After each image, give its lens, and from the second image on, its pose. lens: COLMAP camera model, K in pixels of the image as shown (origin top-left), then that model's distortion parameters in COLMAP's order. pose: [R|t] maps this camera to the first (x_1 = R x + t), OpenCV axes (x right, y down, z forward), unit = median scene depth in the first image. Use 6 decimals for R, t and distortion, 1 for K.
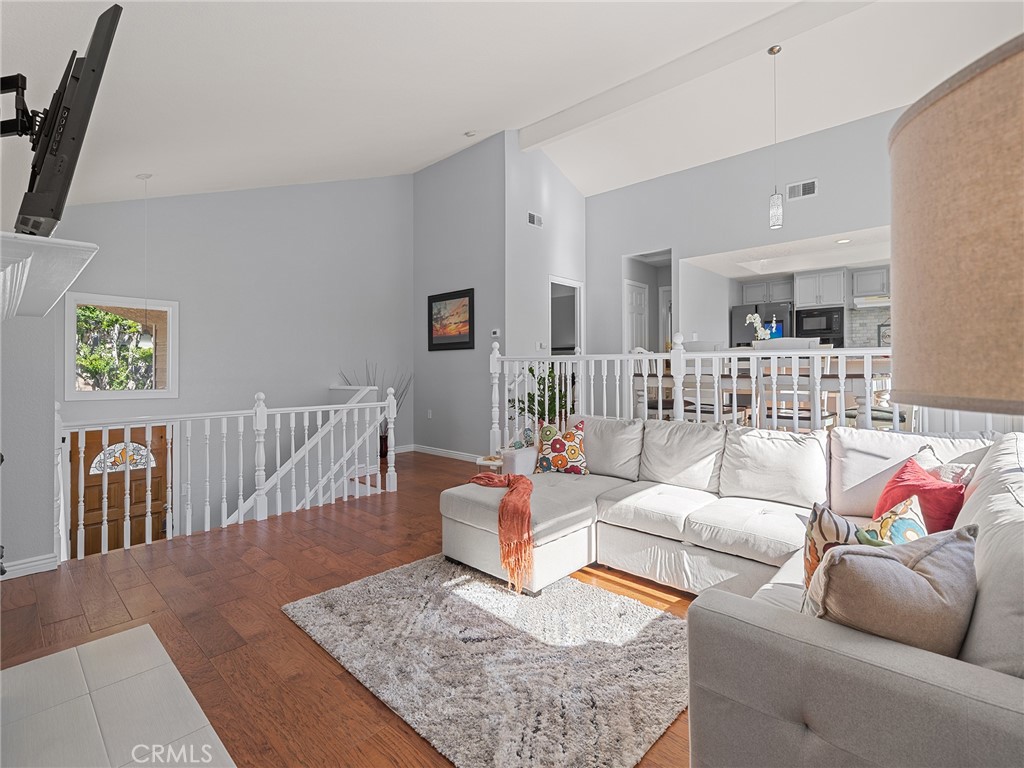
lens RADIAL K [[467.7, 0, 511.3], [0, 467.7, 369.8], [0, 0, 1]] dist [-0.001919, -0.000255]
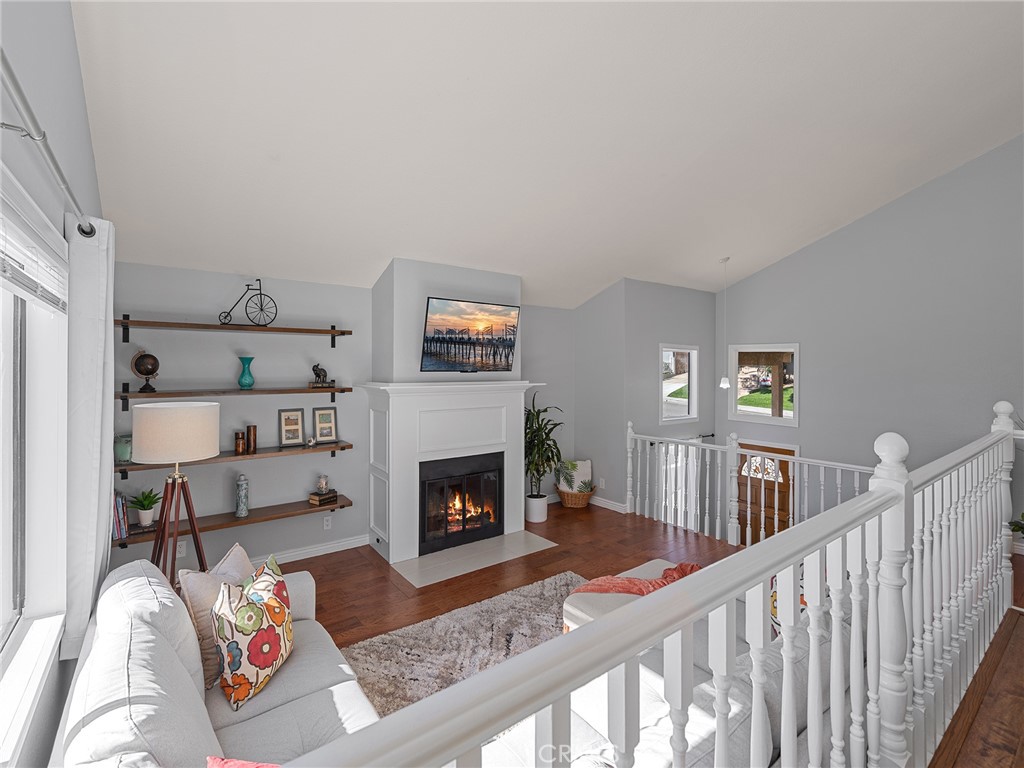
lens RADIAL K [[467.7, 0, 511.3], [0, 467.7, 369.8], [0, 0, 1]] dist [-0.001919, -0.000255]
pose [[-0.188780, 0.002860, -0.982015, 0.639964], [-0.000258, 0.999996, 0.002962, -0.098569], [0.982019, 0.000813, -0.188778, 0.660053]]
